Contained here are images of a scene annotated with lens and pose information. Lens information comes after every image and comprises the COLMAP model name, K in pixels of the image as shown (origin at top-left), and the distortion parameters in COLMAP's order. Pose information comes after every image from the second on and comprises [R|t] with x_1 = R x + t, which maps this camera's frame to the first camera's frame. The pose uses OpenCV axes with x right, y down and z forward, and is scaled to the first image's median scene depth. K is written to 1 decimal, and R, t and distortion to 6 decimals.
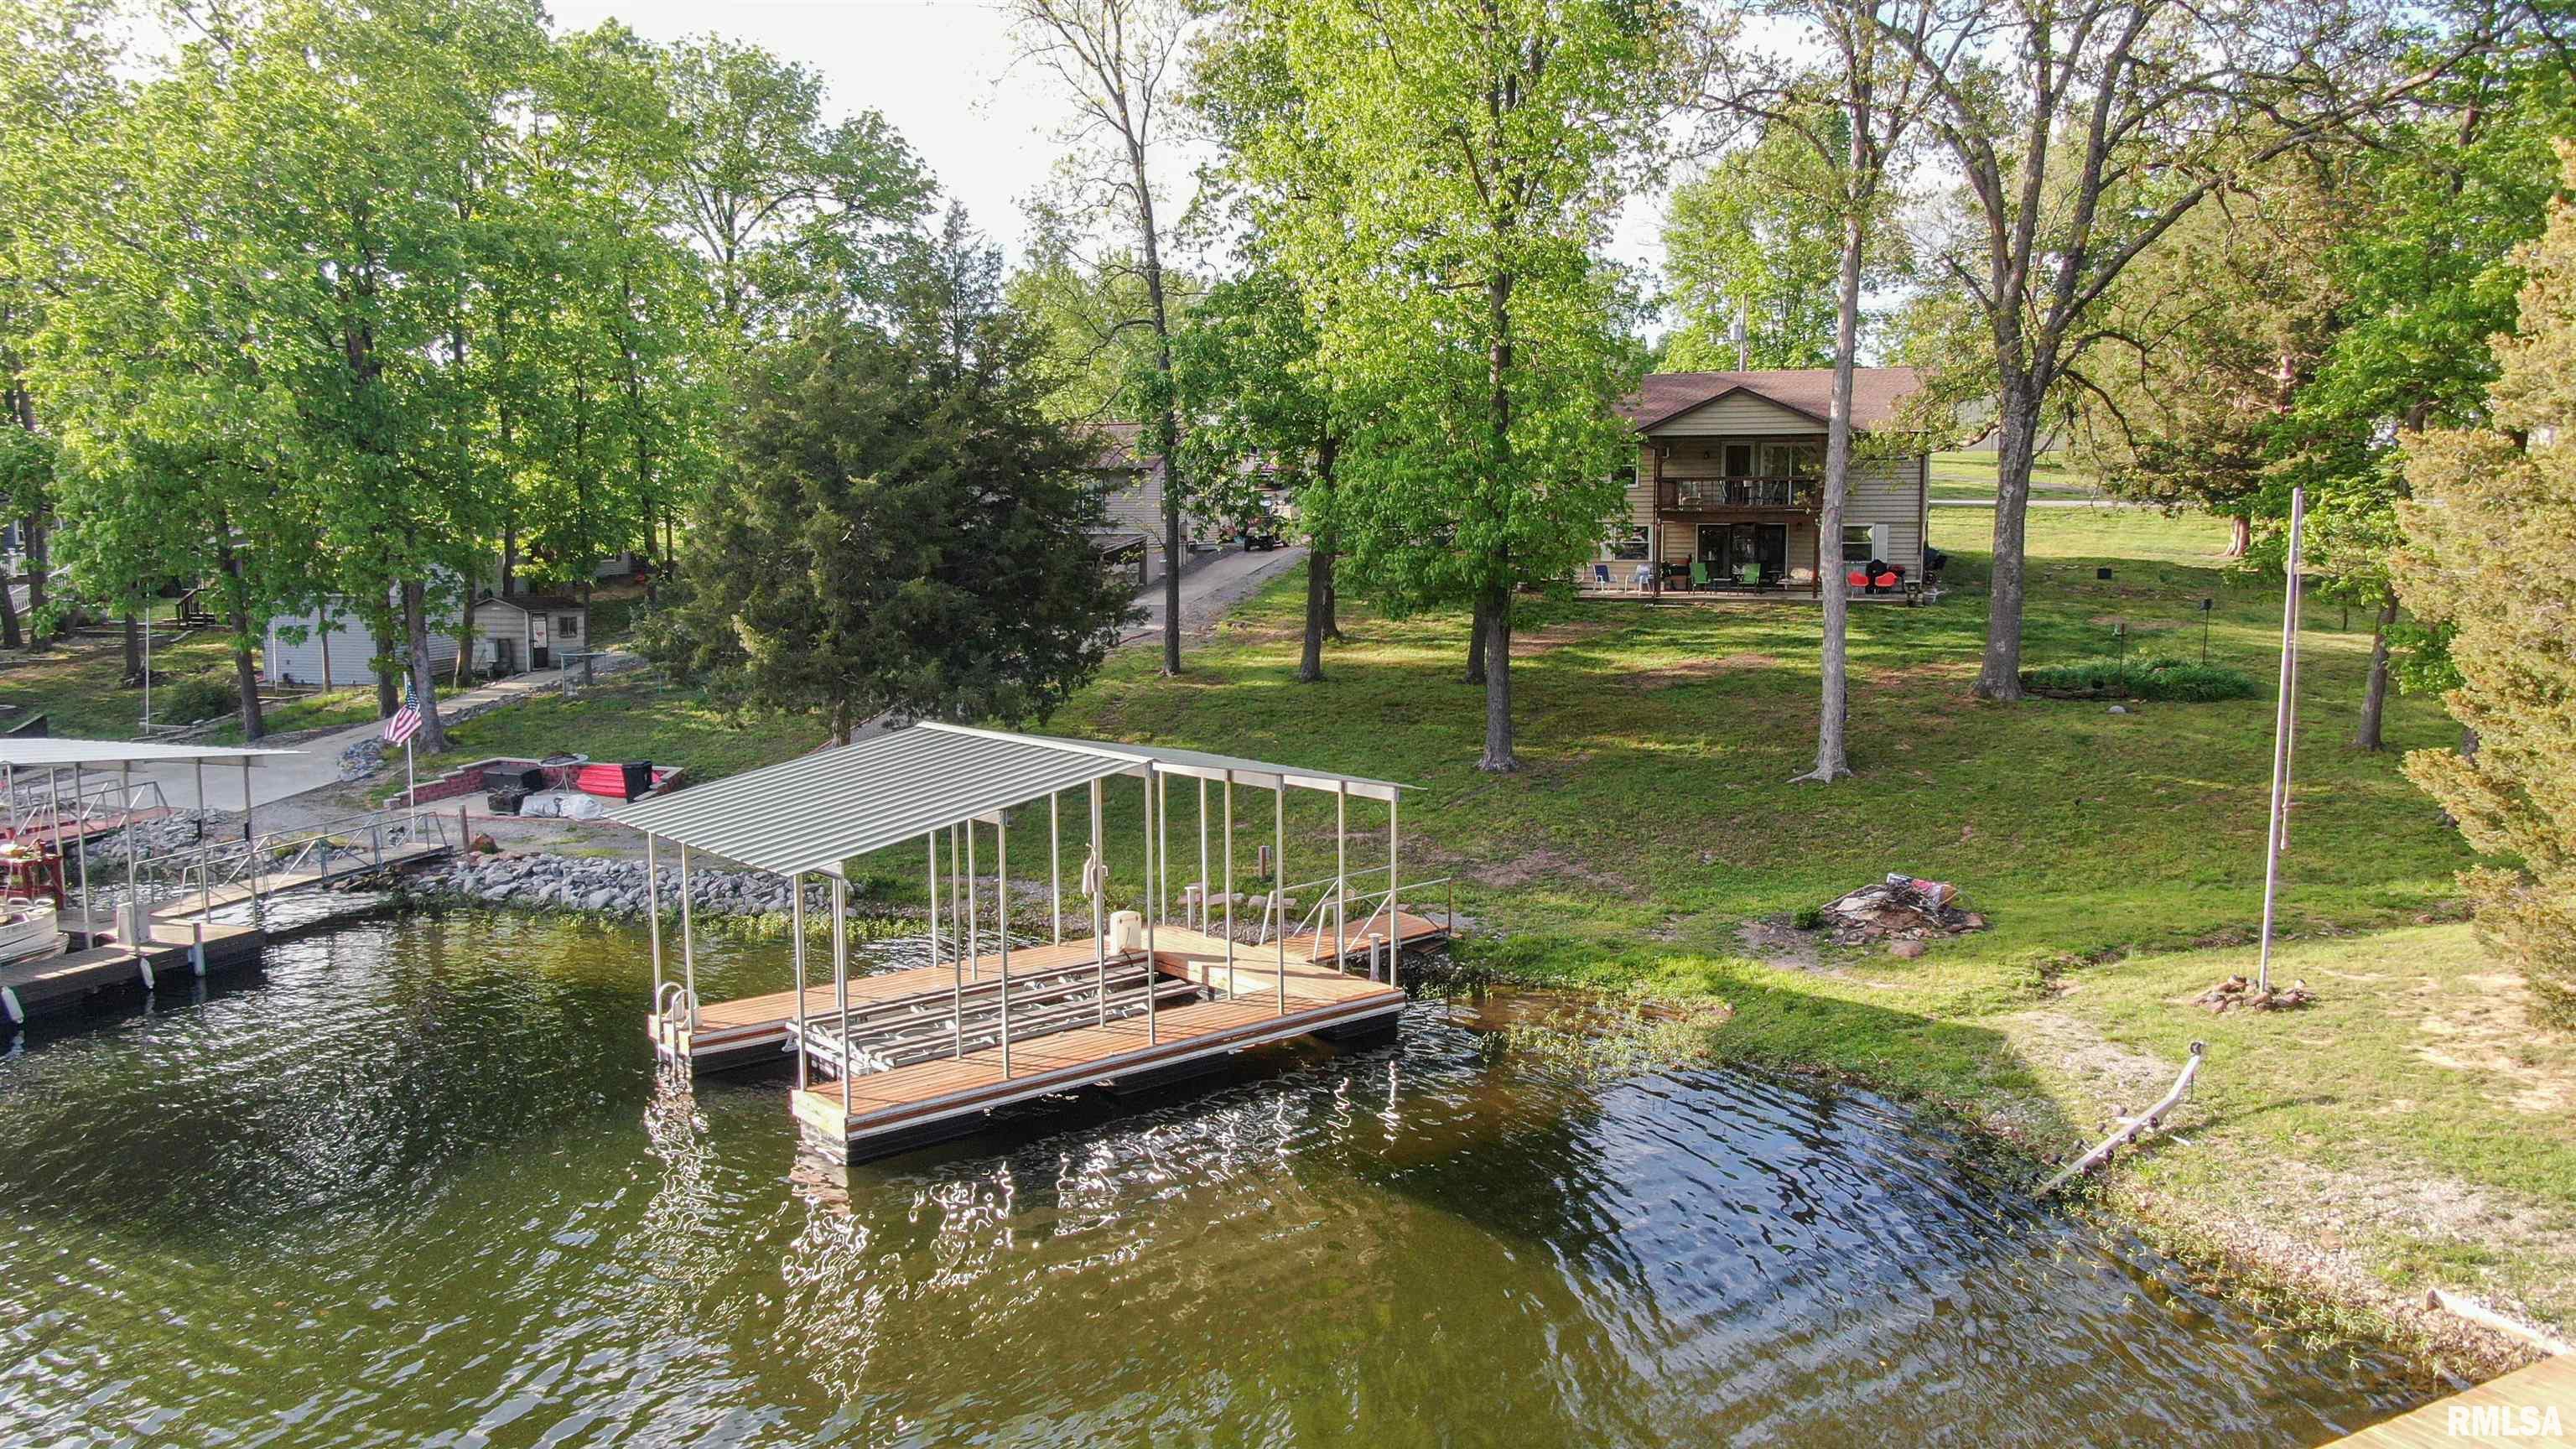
lens RADIAL K [[1858.3, 0, 1305.0], [0, 1858.3, 726.7], [0, 0, 1]] dist [-0.019998, 0.009479]
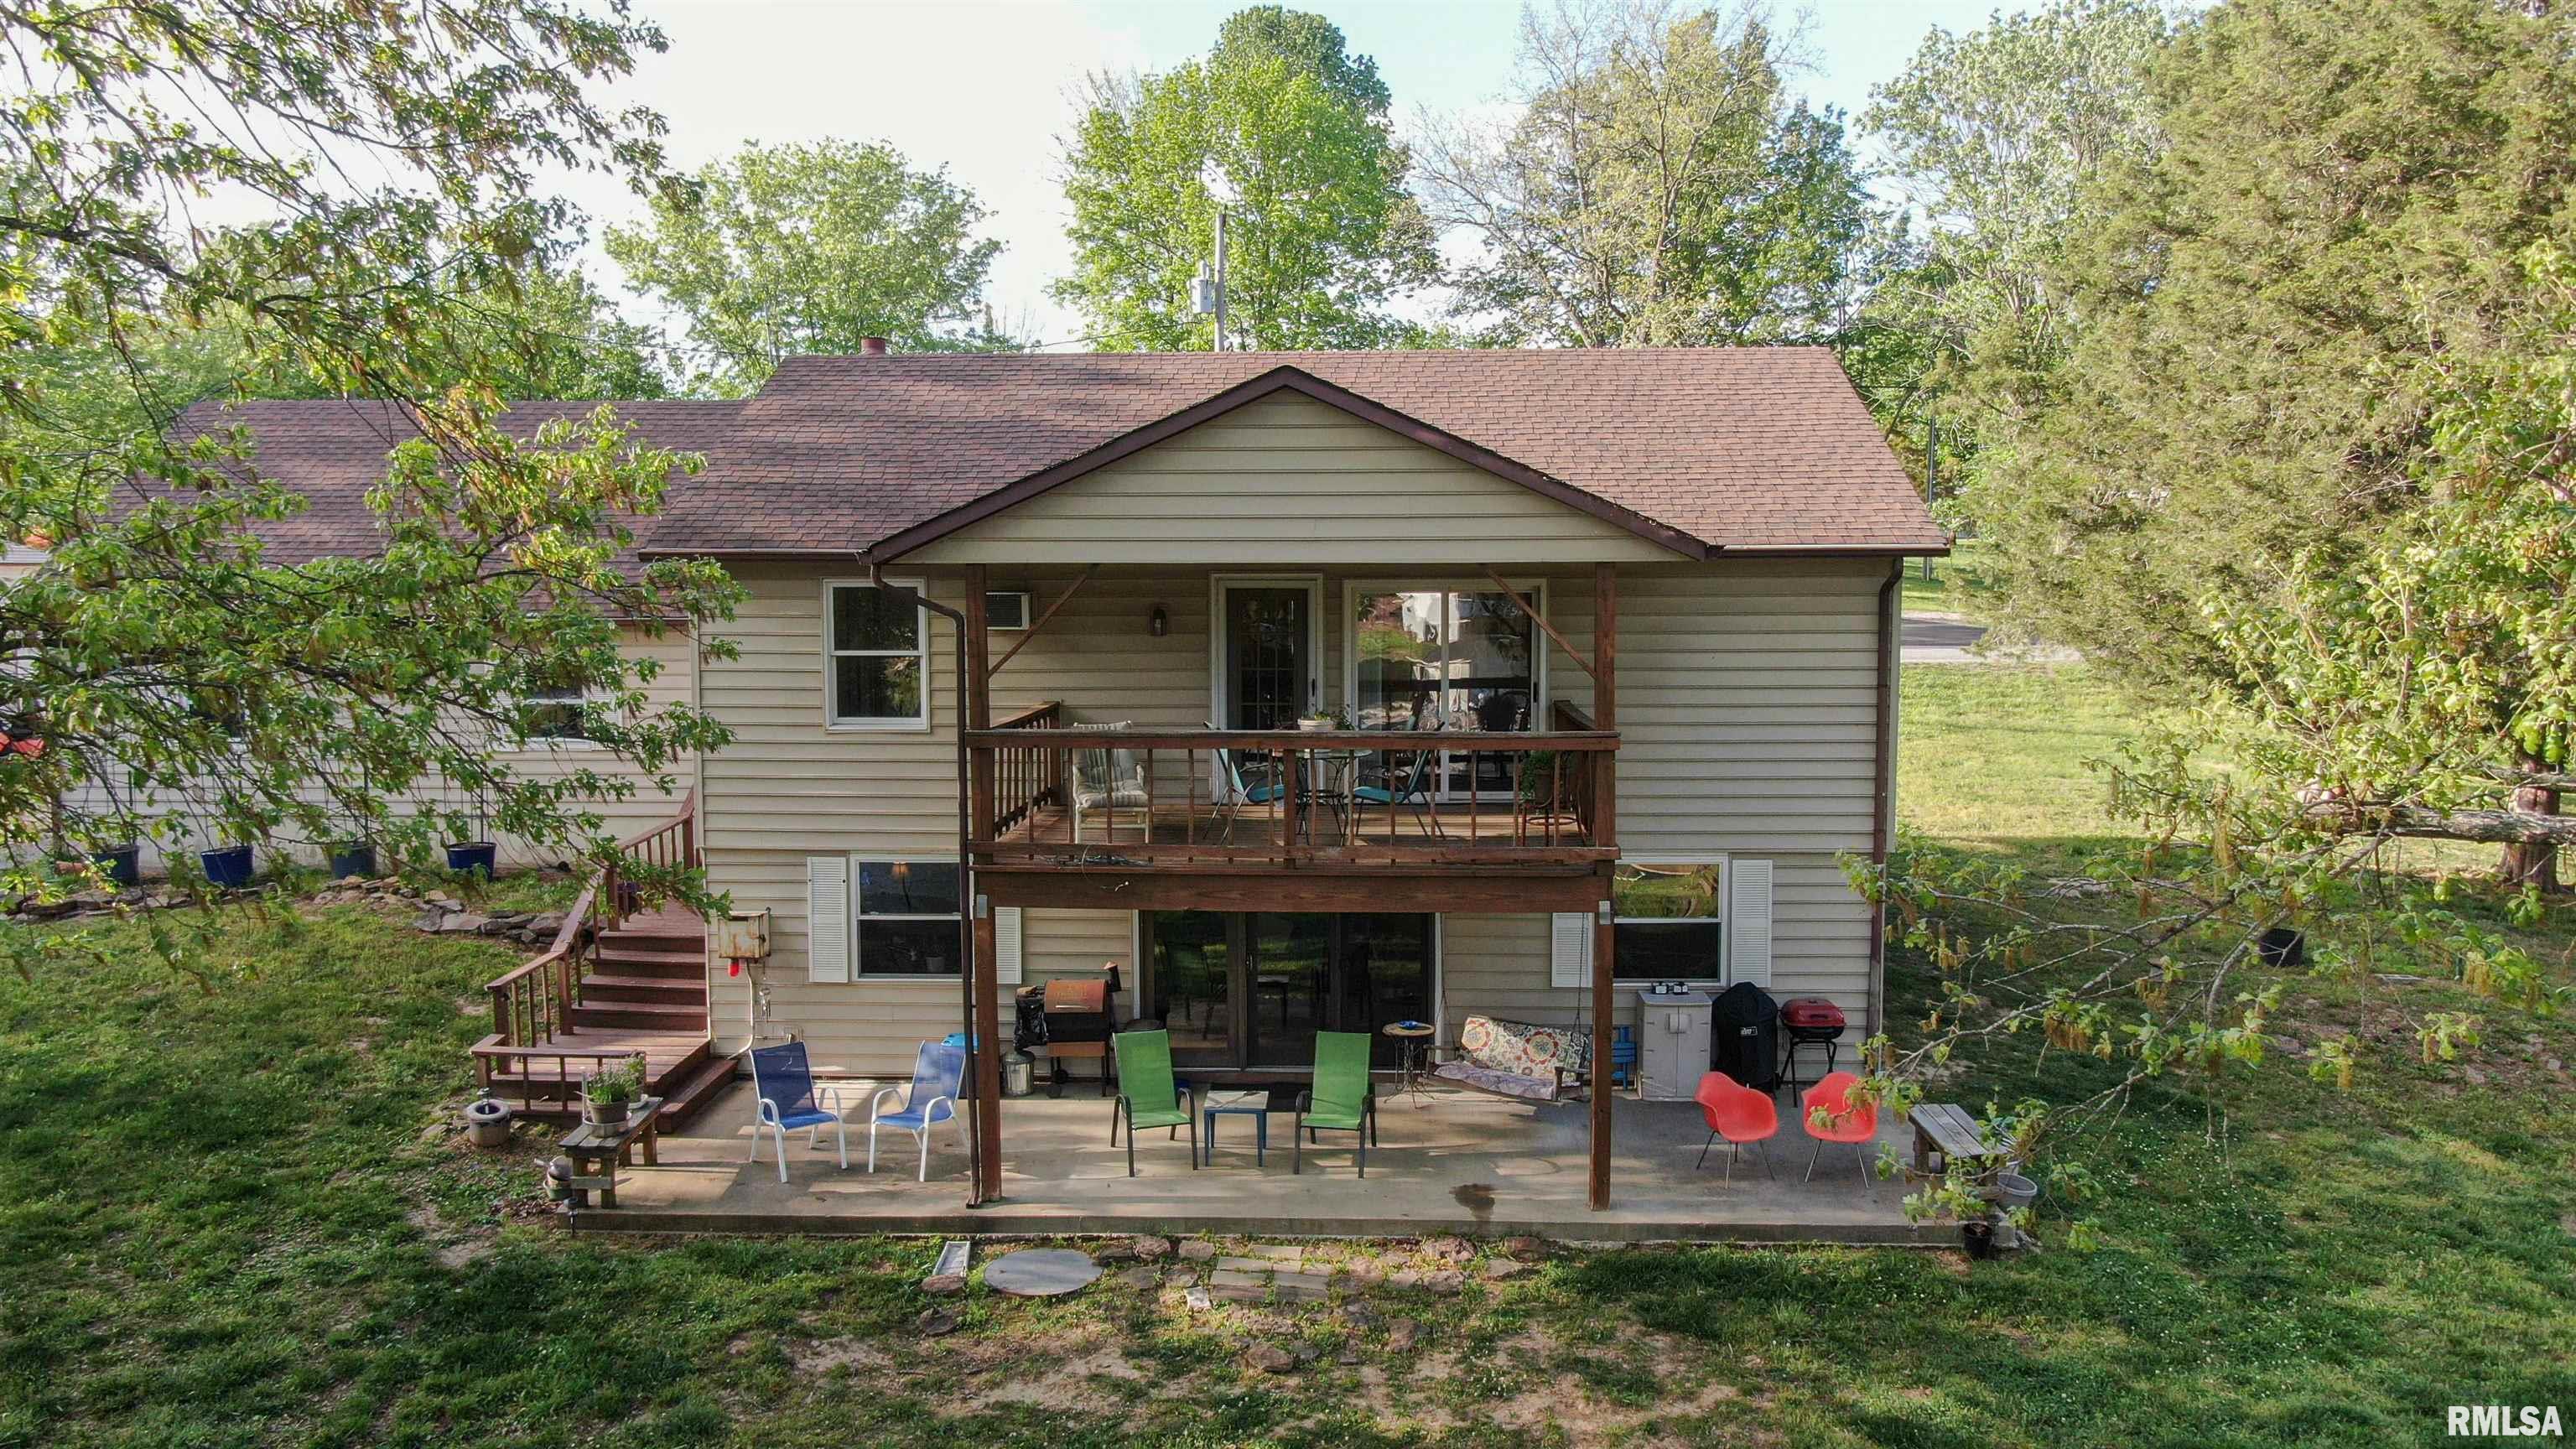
lens RADIAL K [[1858.3, 0, 1290.6], [0, 1858.3, 720.8], [0, 0, 1]] dist [-0.019998, 0.009479]
pose [[0.958023, -0.025715, 0.285537, 0.233280], [0.034614, 0.999058, -0.026160, -0.186341], [-0.284595, 0.034946, 0.958011, 1.094204]]
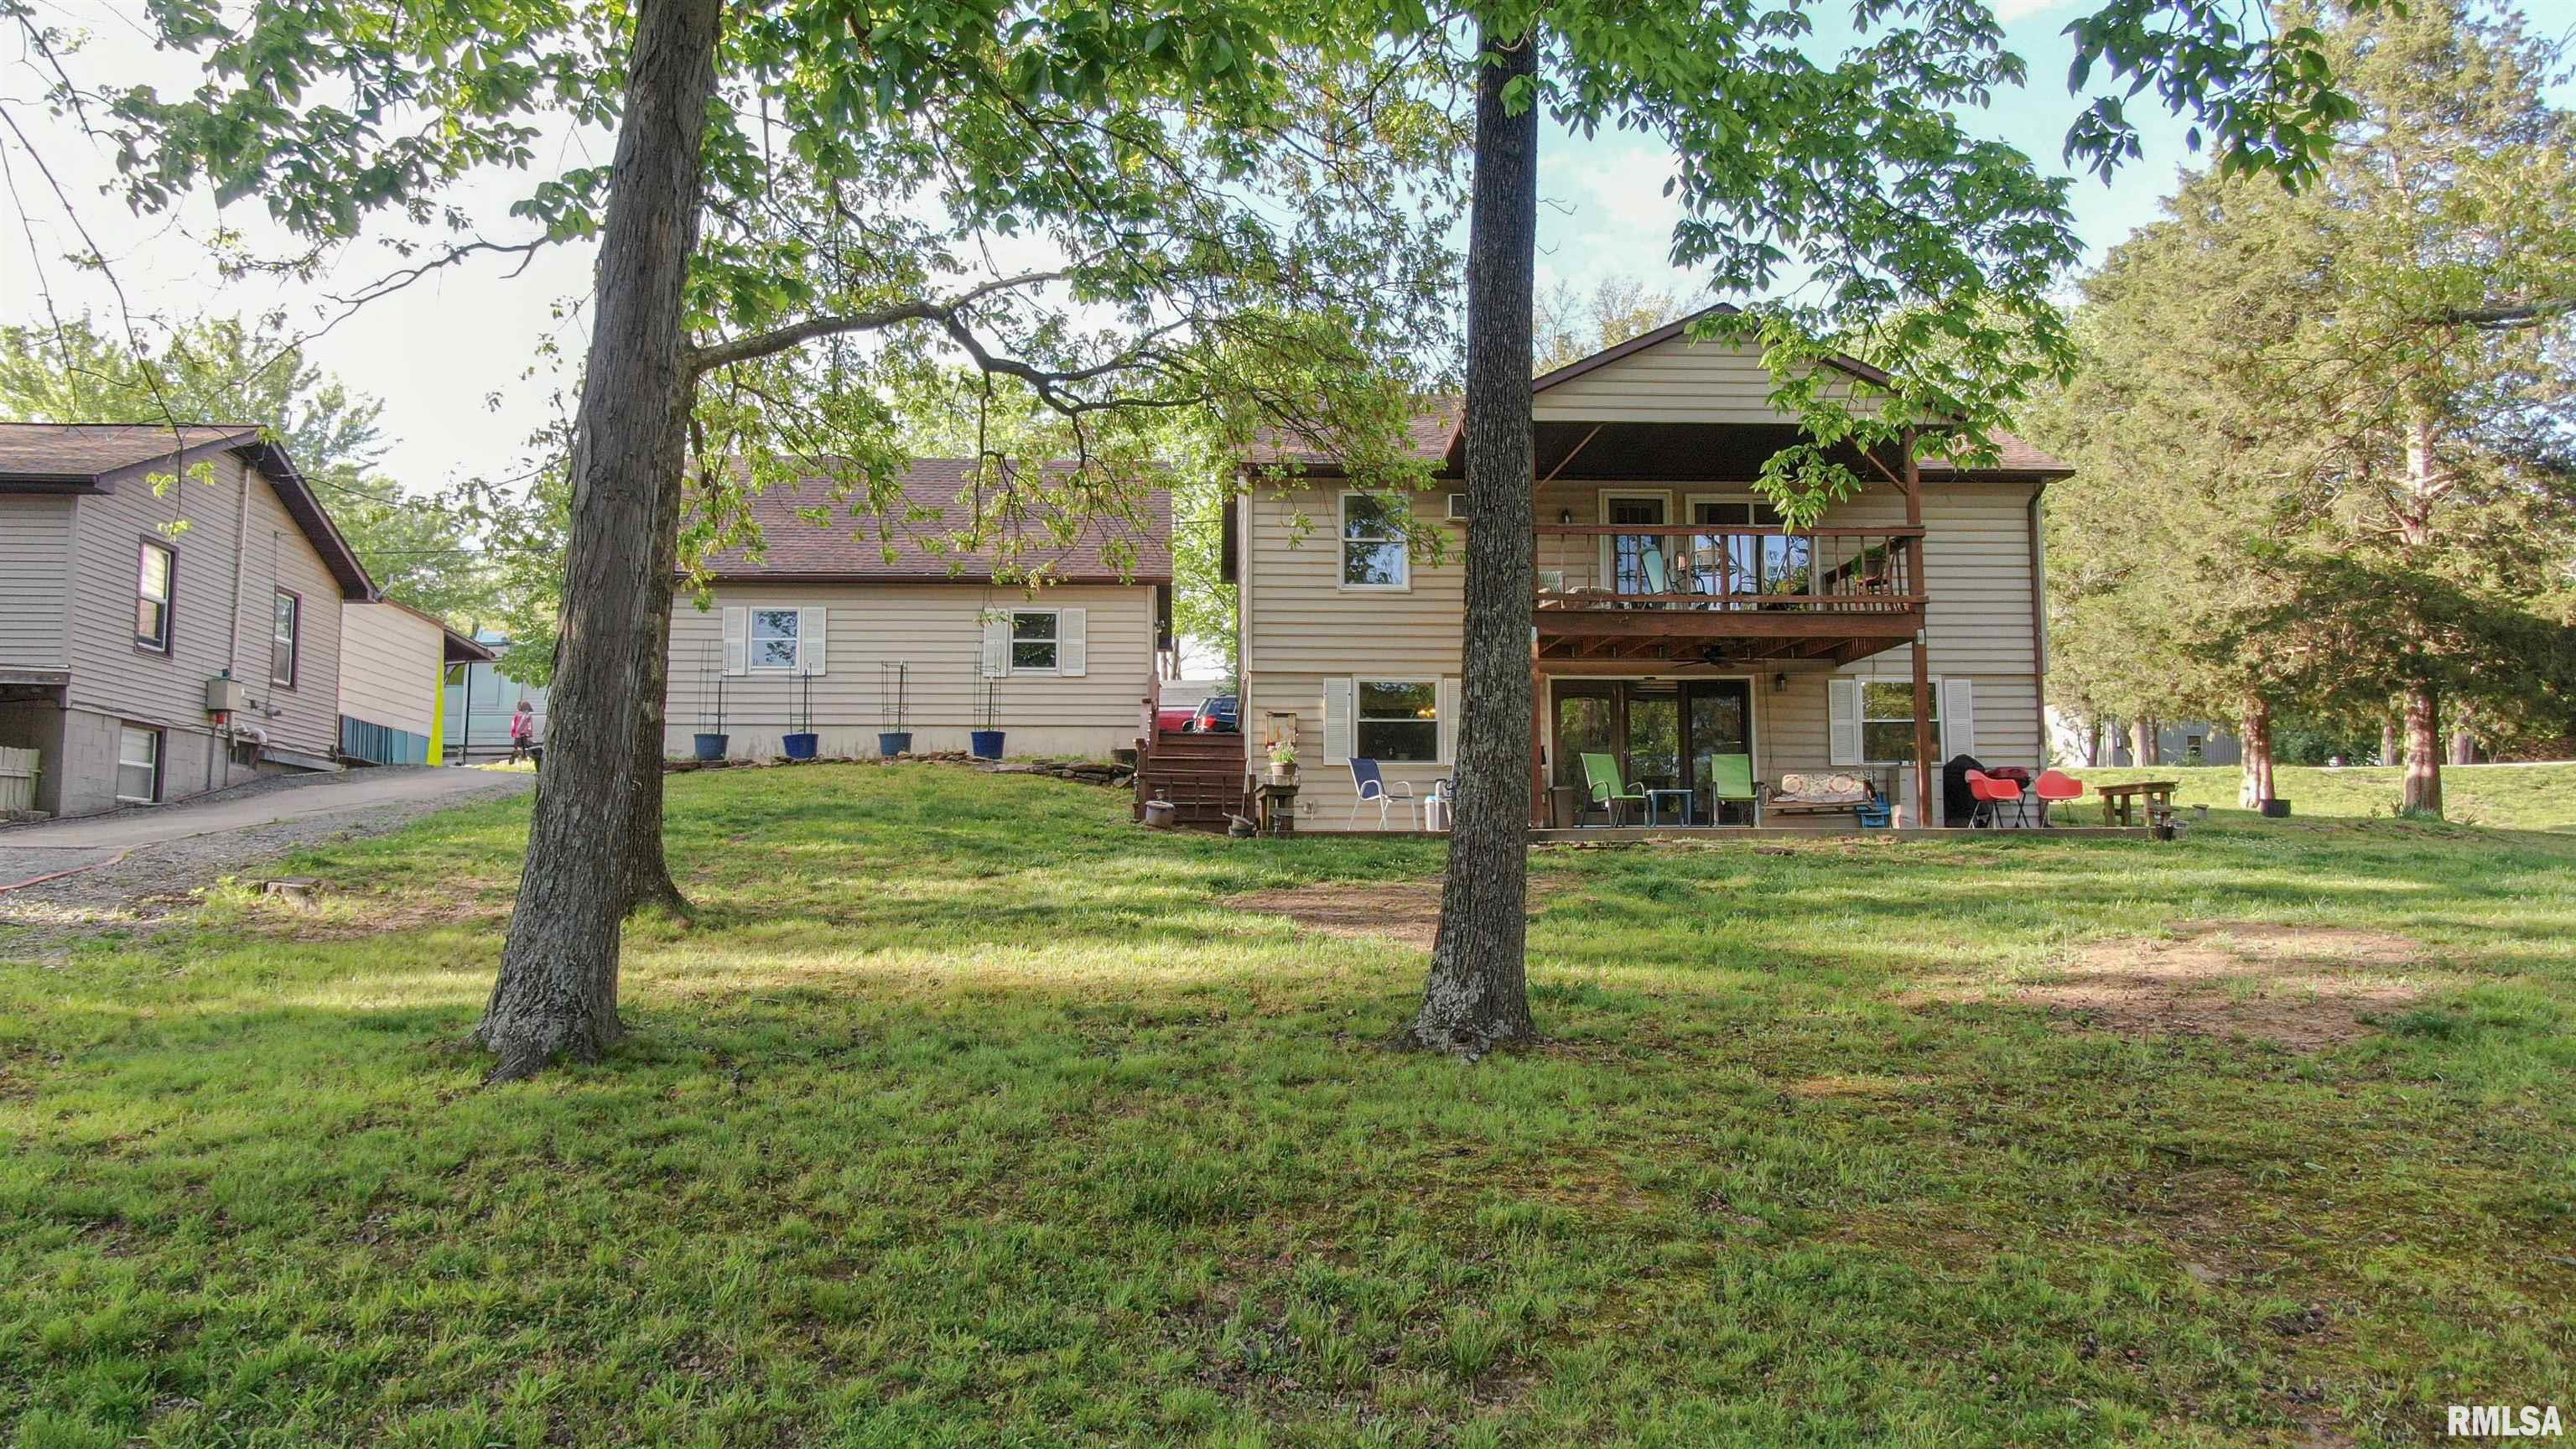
lens RADIAL K [[1858.3, 0, 1279.9], [0, 1858.3, 724.7], [0, 0, 1]] dist [-0.019998, 0.009479]
pose [[0.931959, 0.034907, 0.360878, 0.001832], [0.043178, 0.977585, -0.206065, -0.020917], [-0.359982, 0.207626, 0.909563, 0.975397]]
